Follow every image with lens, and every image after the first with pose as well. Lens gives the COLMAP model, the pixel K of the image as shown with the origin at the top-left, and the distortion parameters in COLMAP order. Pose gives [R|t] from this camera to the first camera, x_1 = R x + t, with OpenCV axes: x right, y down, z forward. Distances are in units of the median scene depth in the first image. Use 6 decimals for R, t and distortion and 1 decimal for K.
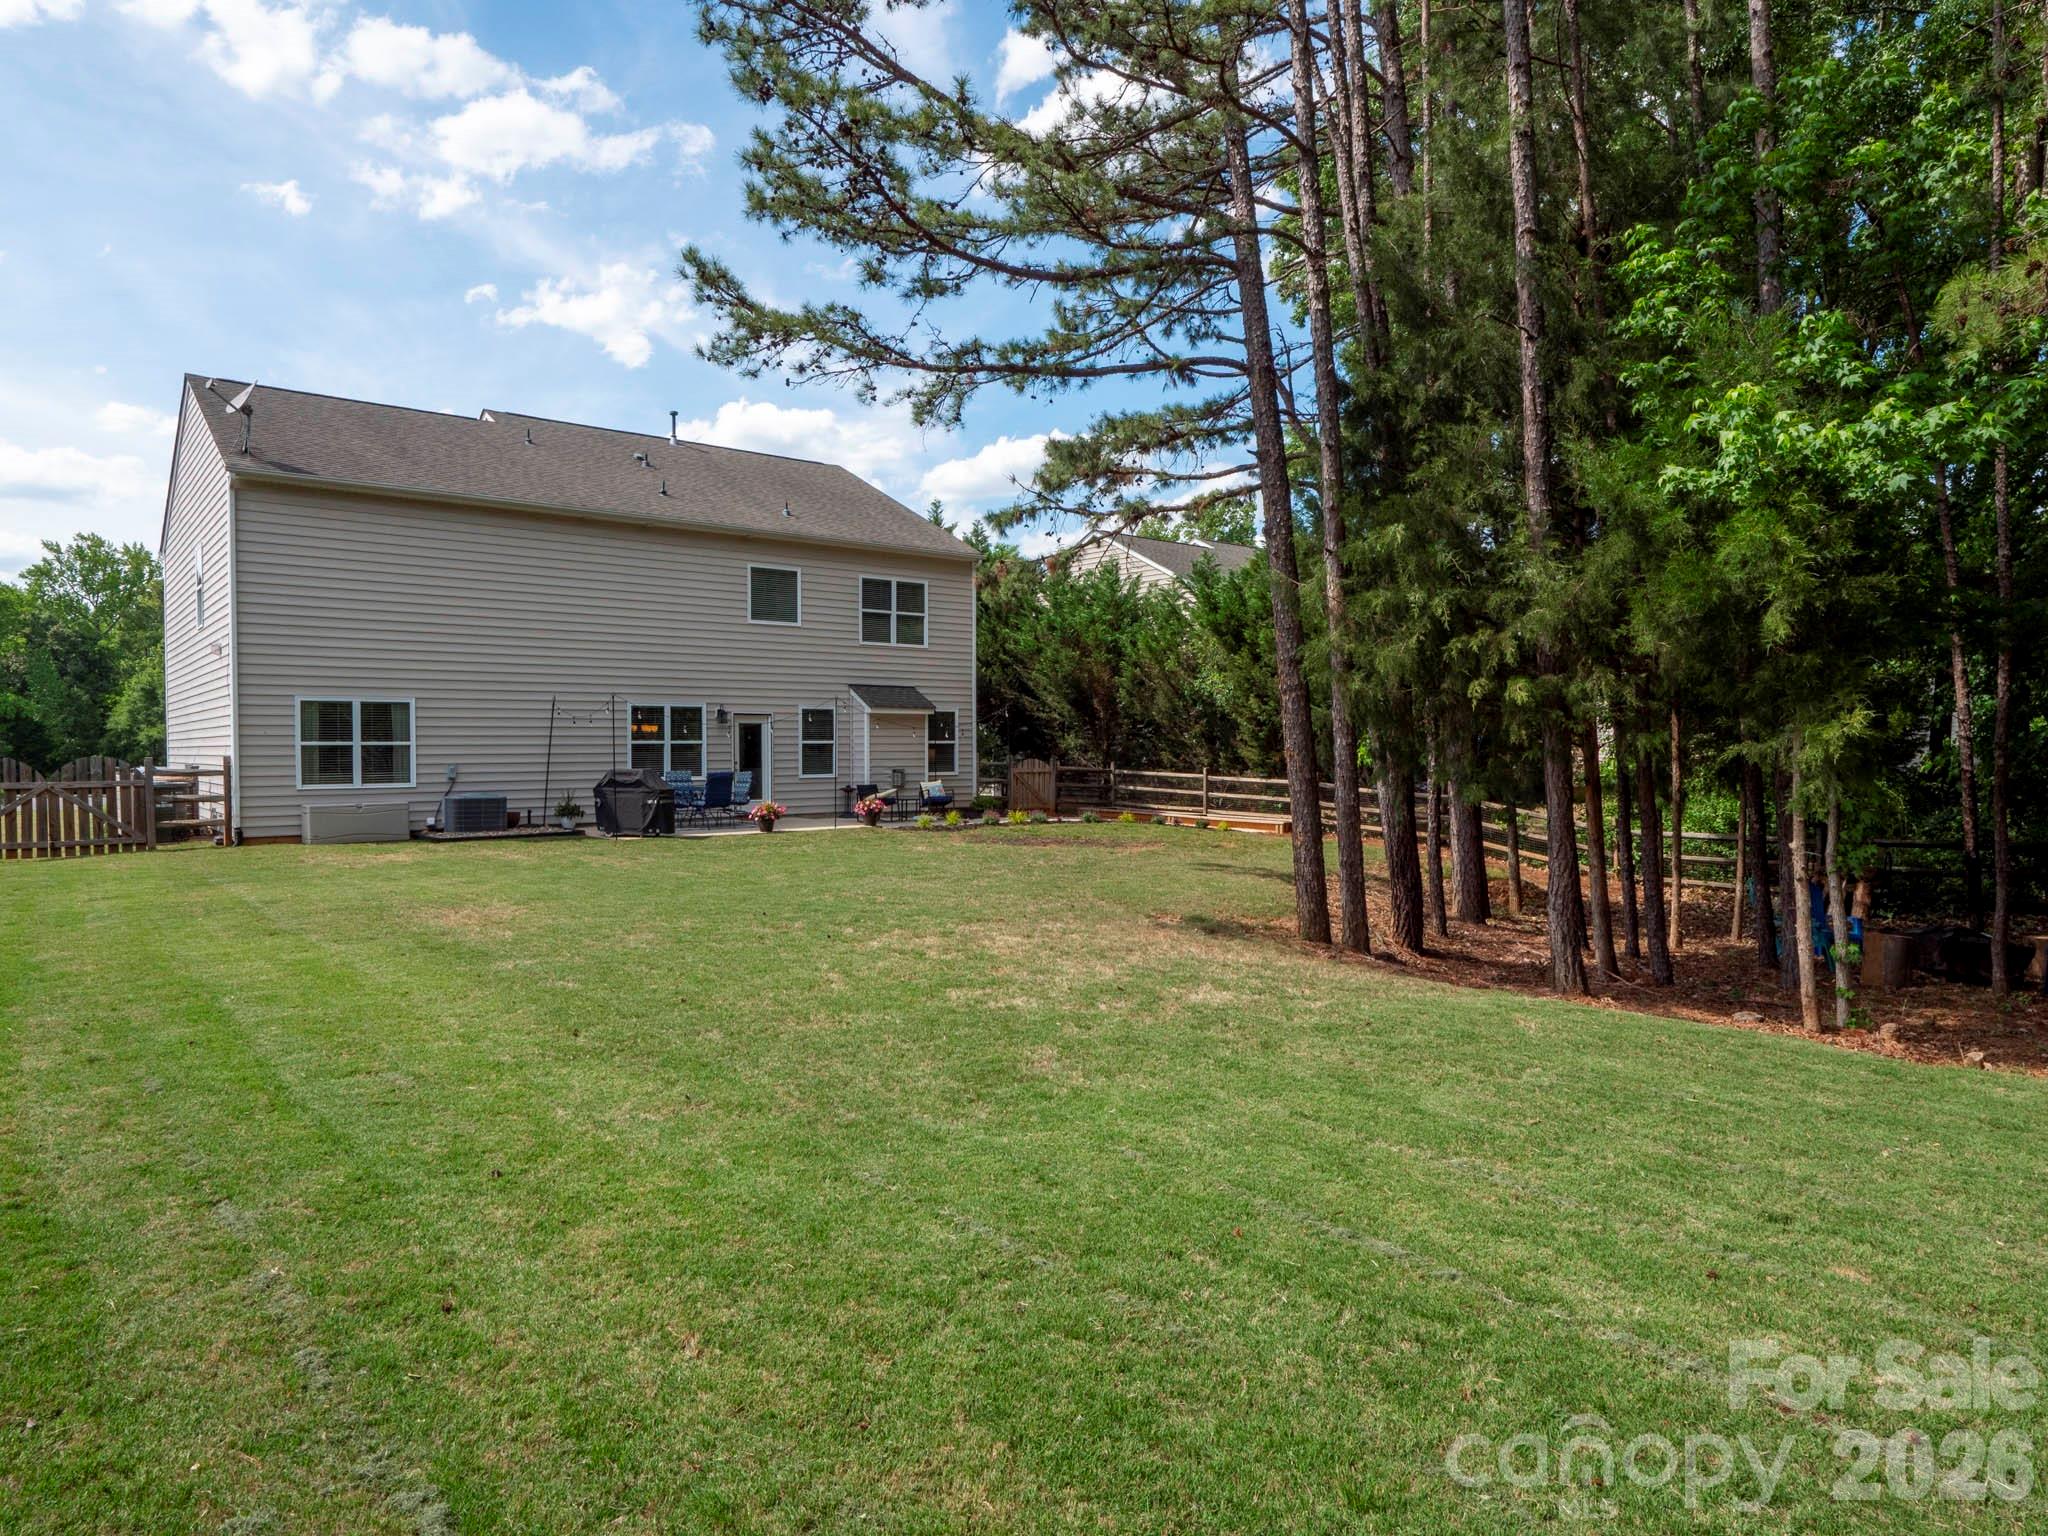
lens RADIAL K [[1240.7, 0, 1024.0], [0, 1240.7, 768.0], [0, 0, 1]] dist [-0.031946, 0.012635]
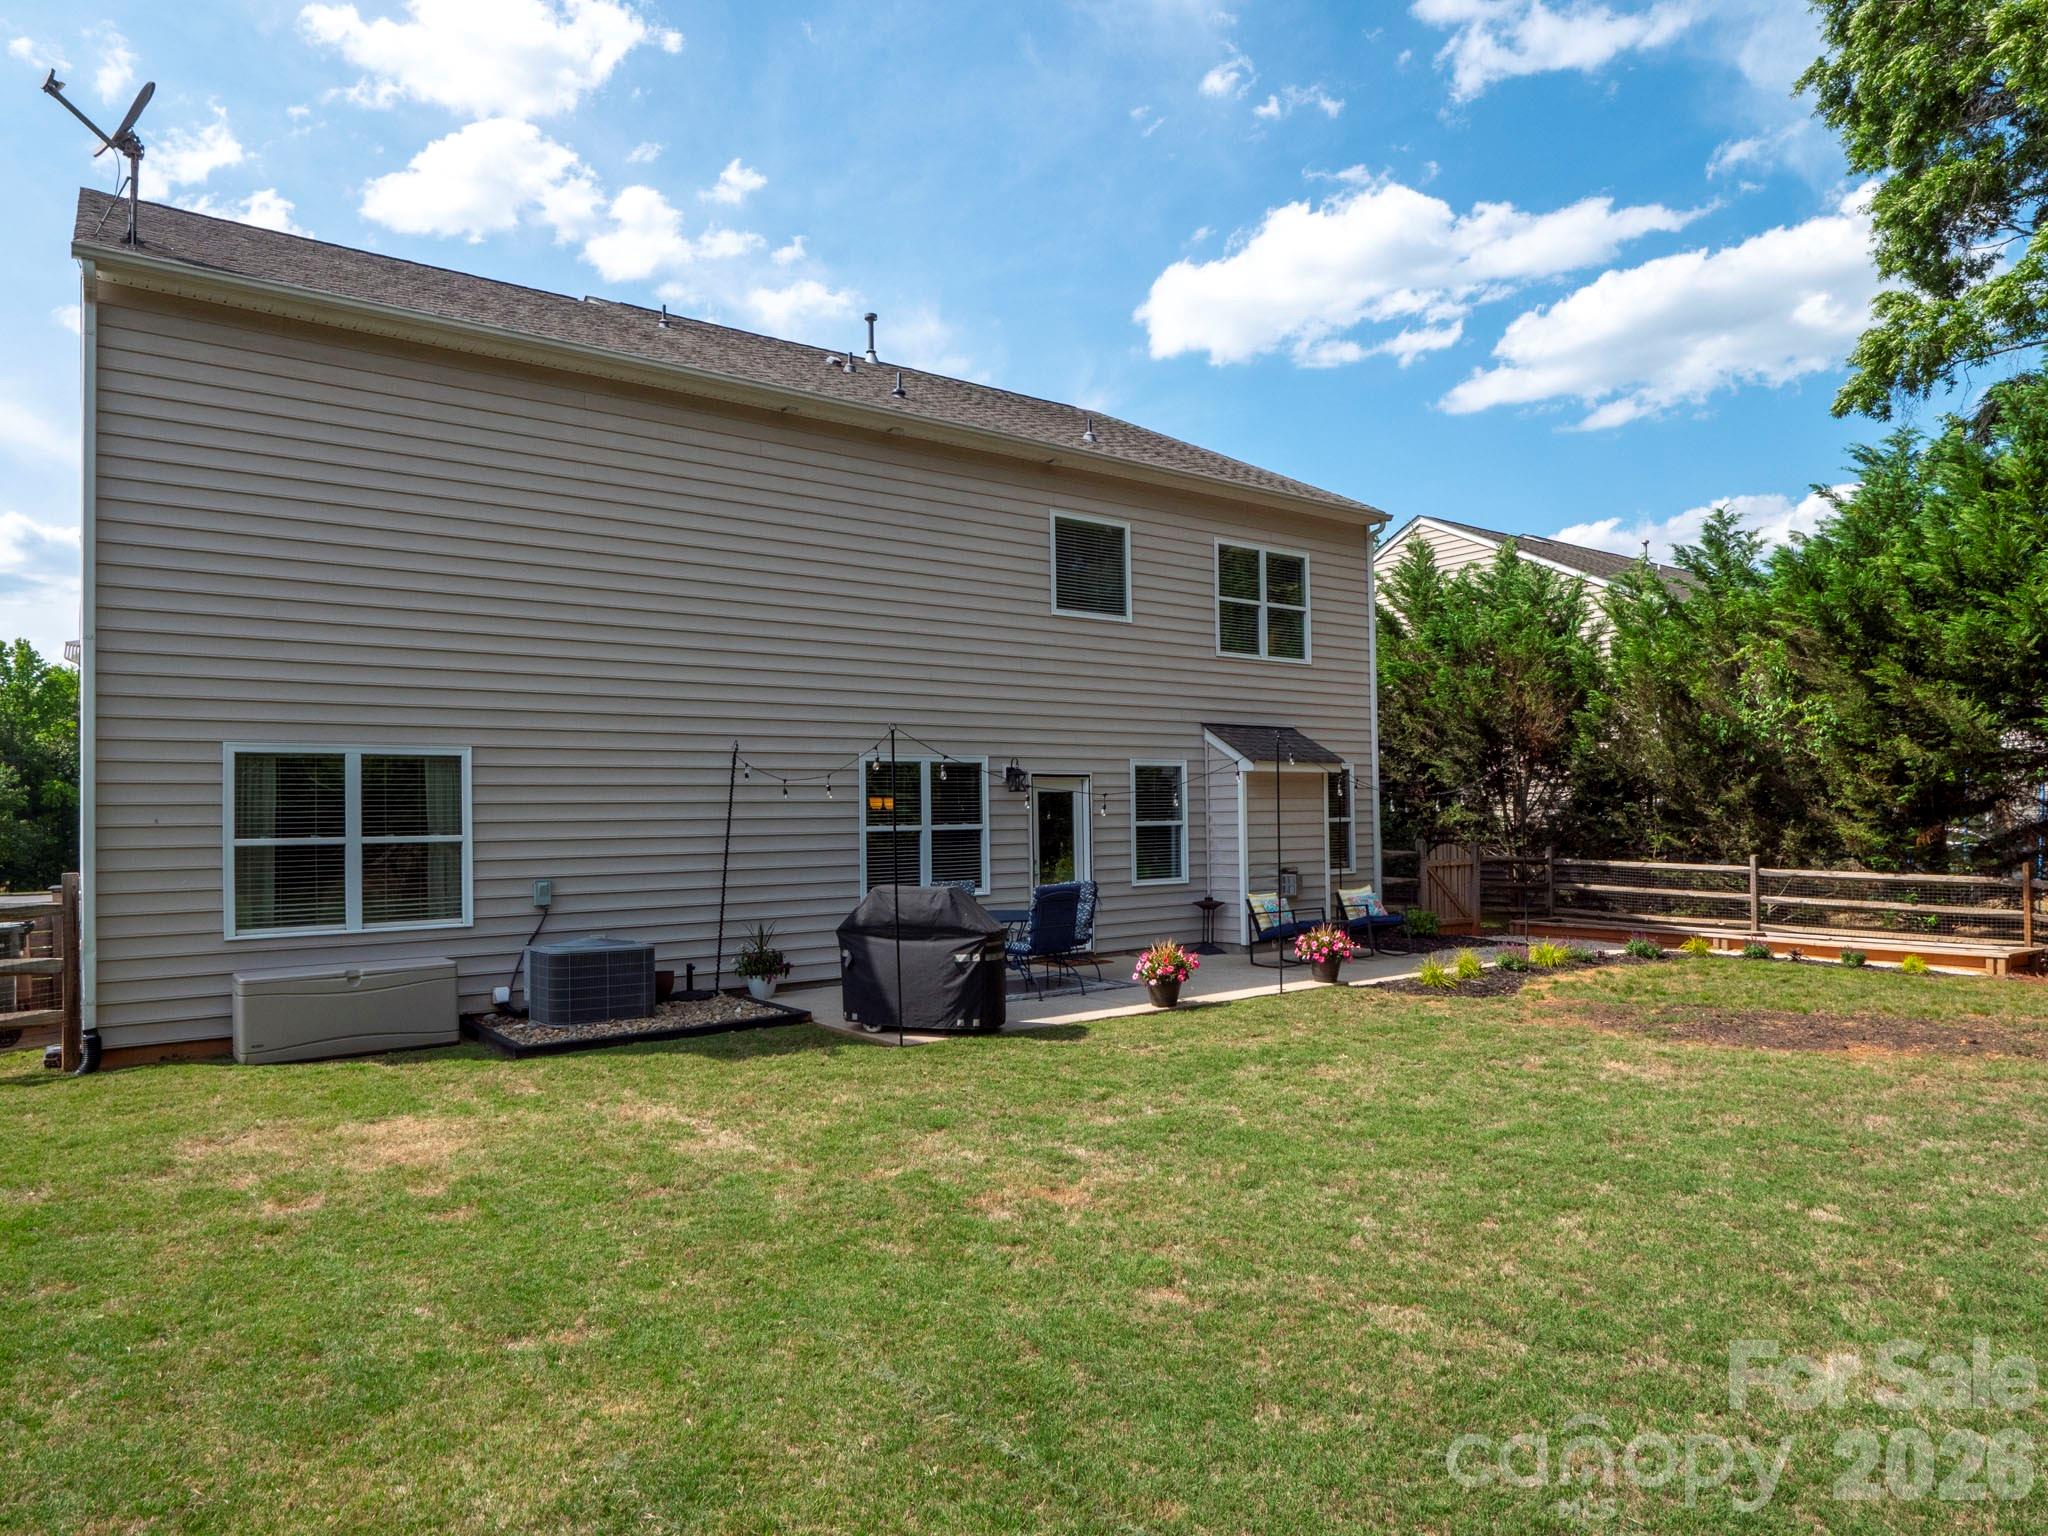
lens RADIAL K [[1216.3, 0, 1006.8], [0, 1216.3, 793.6], [0, 0, 1]] dist [-0.019800, -0.000460]
pose [[0.998604, -0.016468, -0.050189, -0.213875], [0.014342, 0.998997, -0.042416, -0.011950], [0.050837, 0.041637, 0.997839, 0.440551]]
